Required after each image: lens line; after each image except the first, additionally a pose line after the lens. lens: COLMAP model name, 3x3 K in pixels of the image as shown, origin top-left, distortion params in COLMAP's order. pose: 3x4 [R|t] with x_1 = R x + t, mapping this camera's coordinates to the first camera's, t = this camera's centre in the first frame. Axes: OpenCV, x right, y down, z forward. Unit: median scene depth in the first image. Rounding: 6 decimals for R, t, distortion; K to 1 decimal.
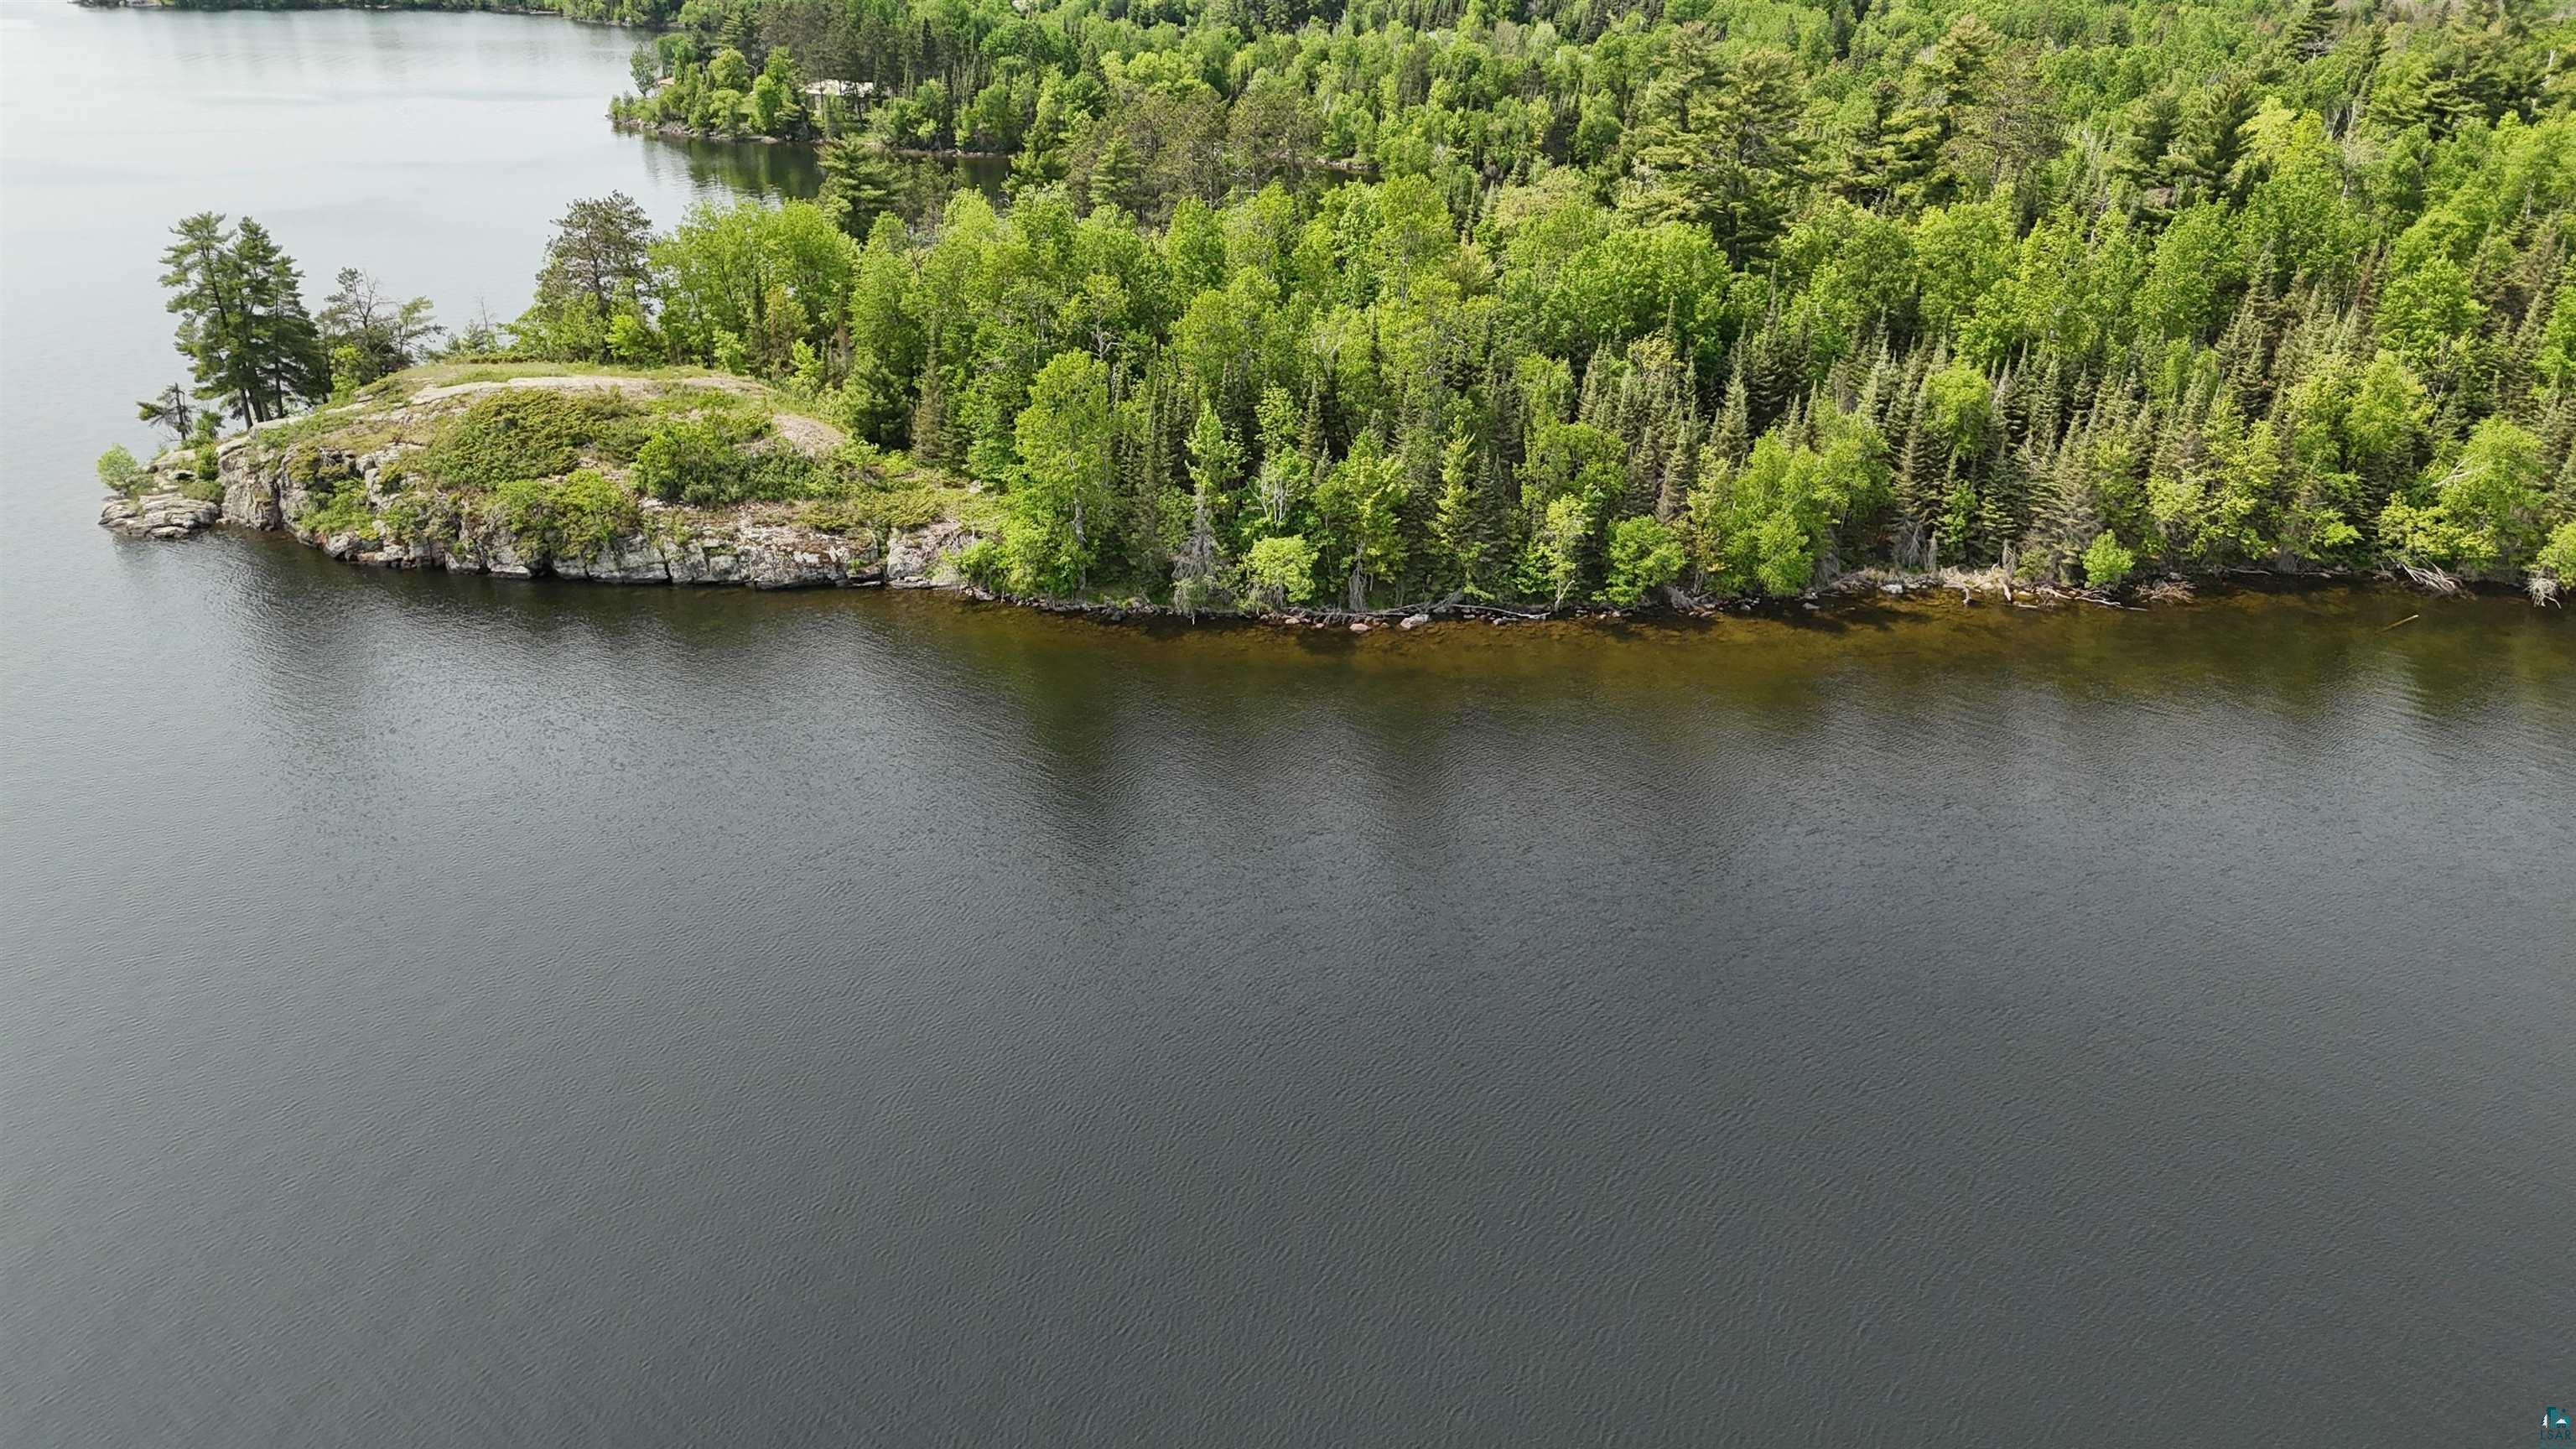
lens RADIAL K [[1913.6, 0, 1290.1], [0, 1913.6, 687.0], [0, 0, 1]] dist [0.085329, -0.001642]
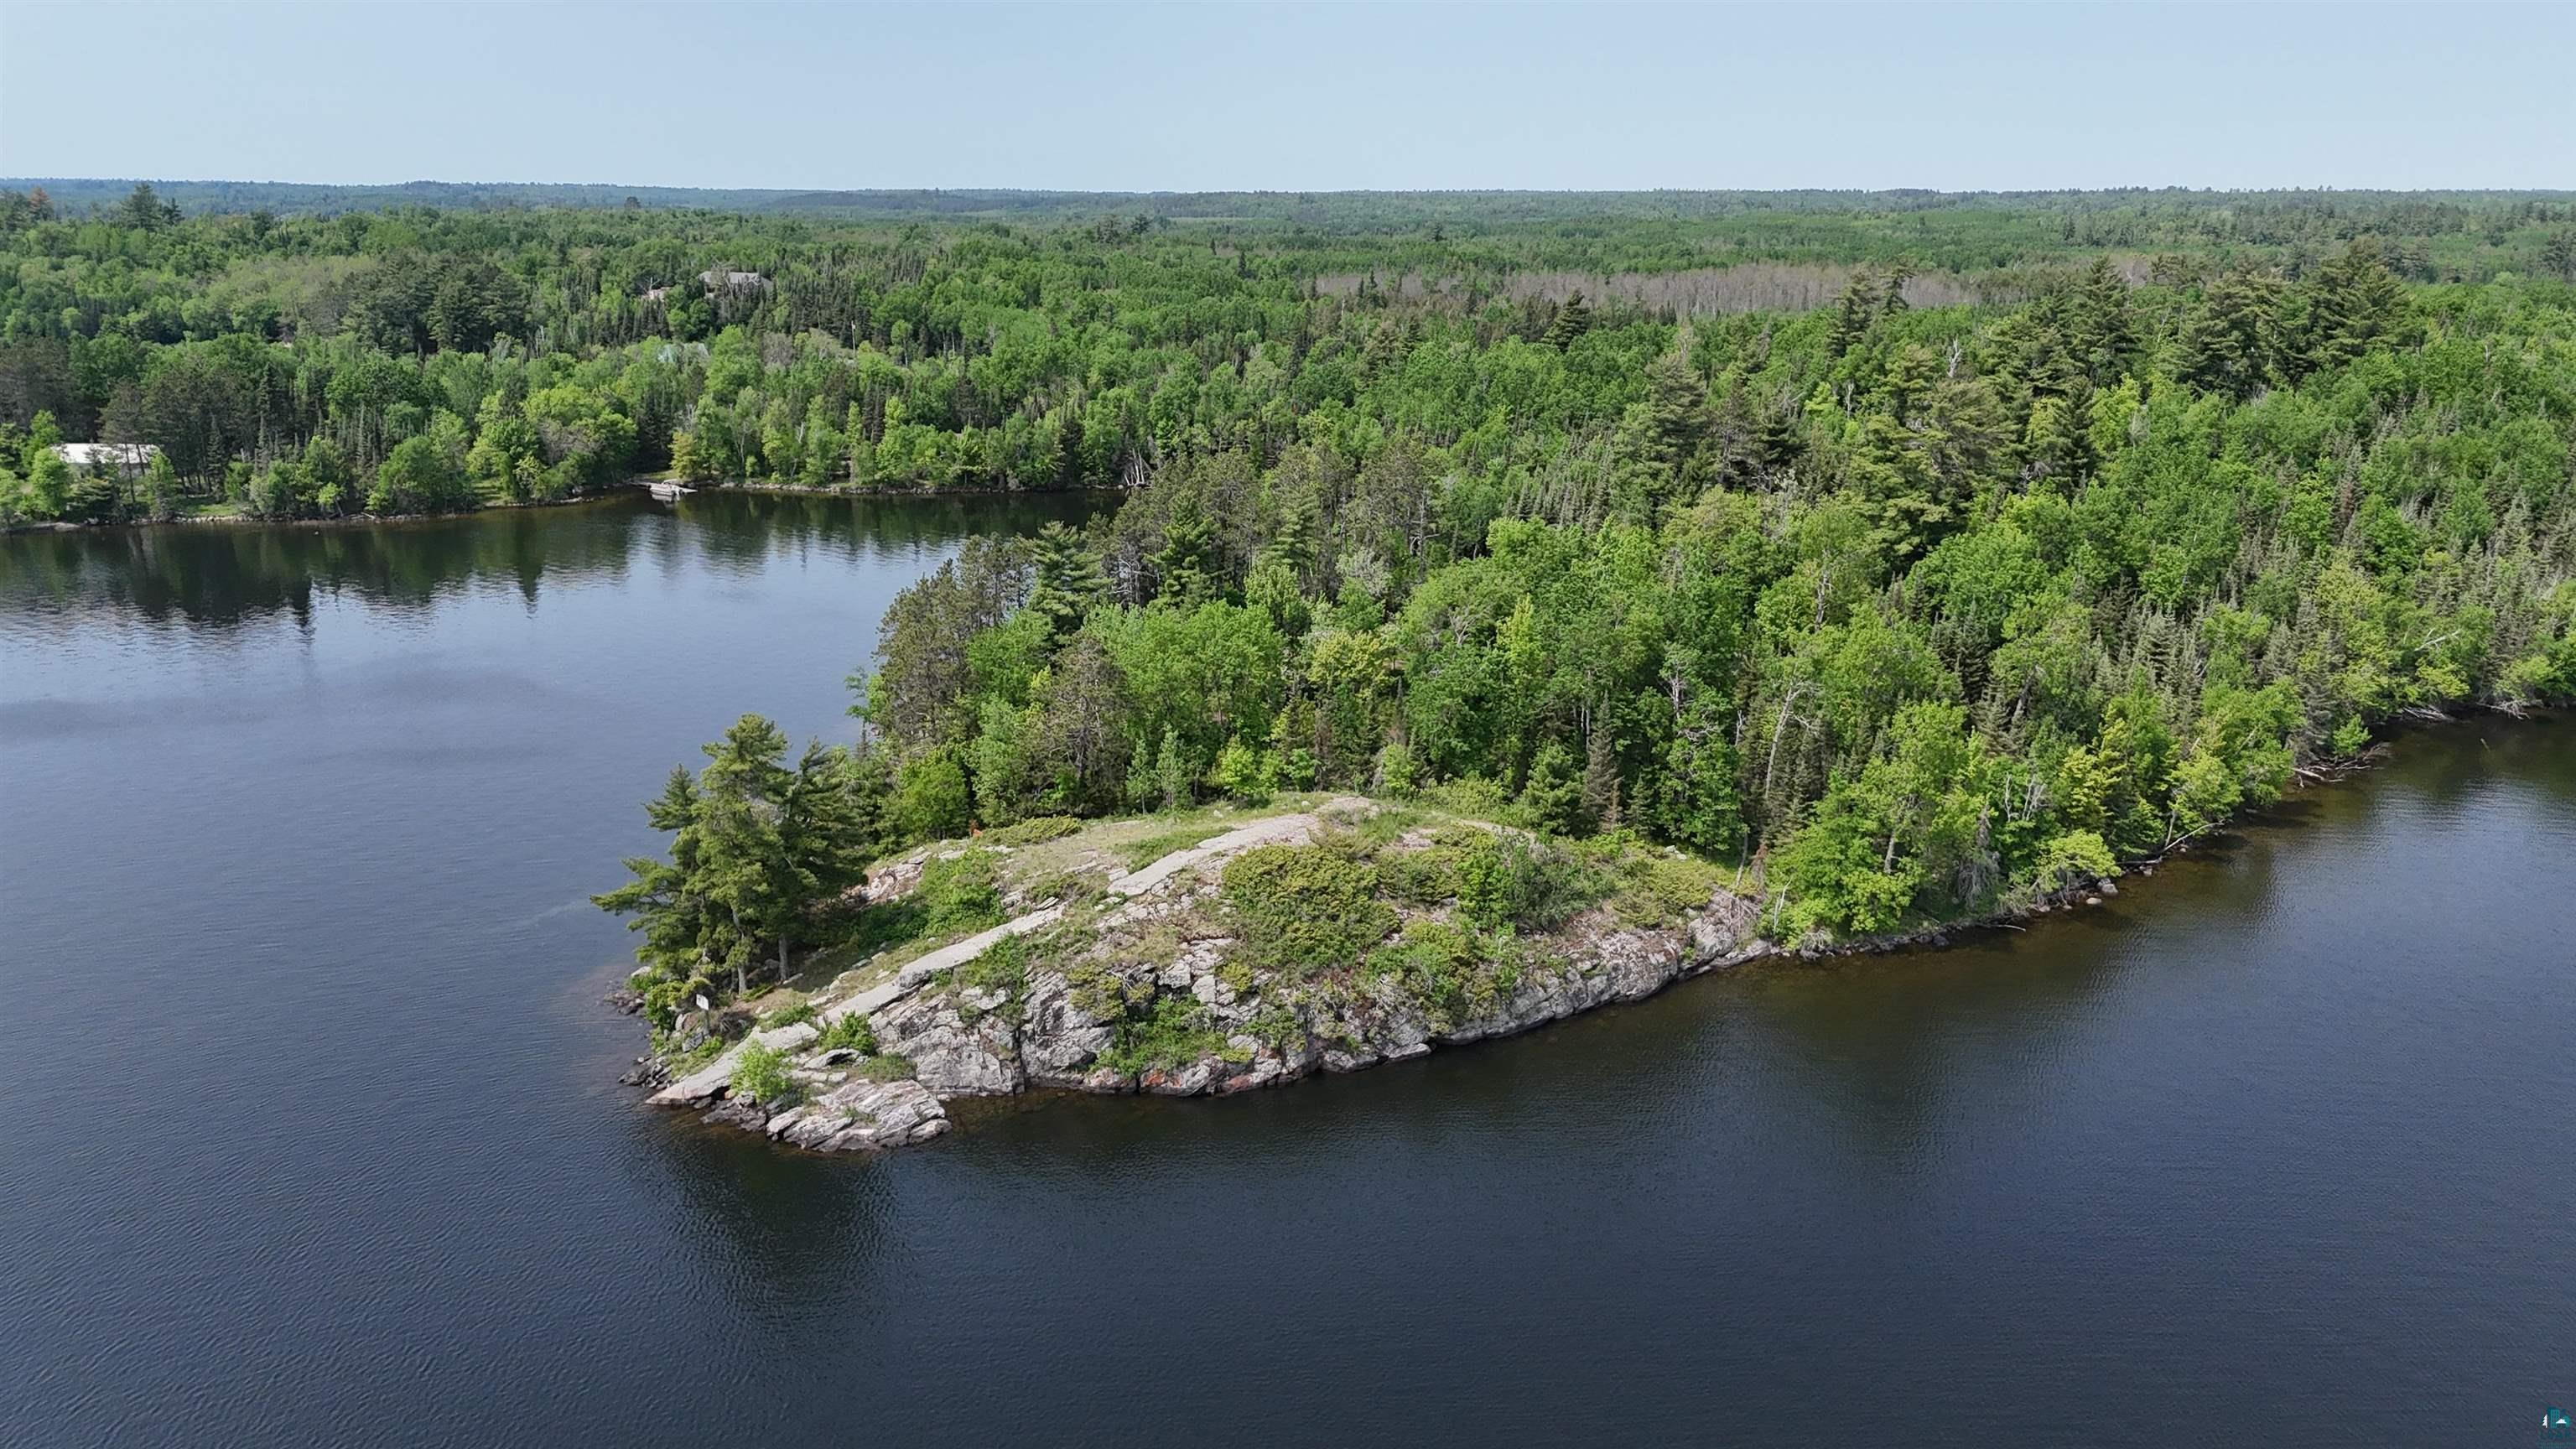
lens RADIAL K [[1913.6, 0, 1290.1], [0, 1913.6, 687.0], [0, 0, 1]] dist [0.085329, -0.001642]
pose [[0.804012, -0.150997, 0.575122, -0.922910], [0.224180, 0.972821, -0.057989, -0.182920], [-0.550735, 0.175555, 0.816010, 0.294191]]
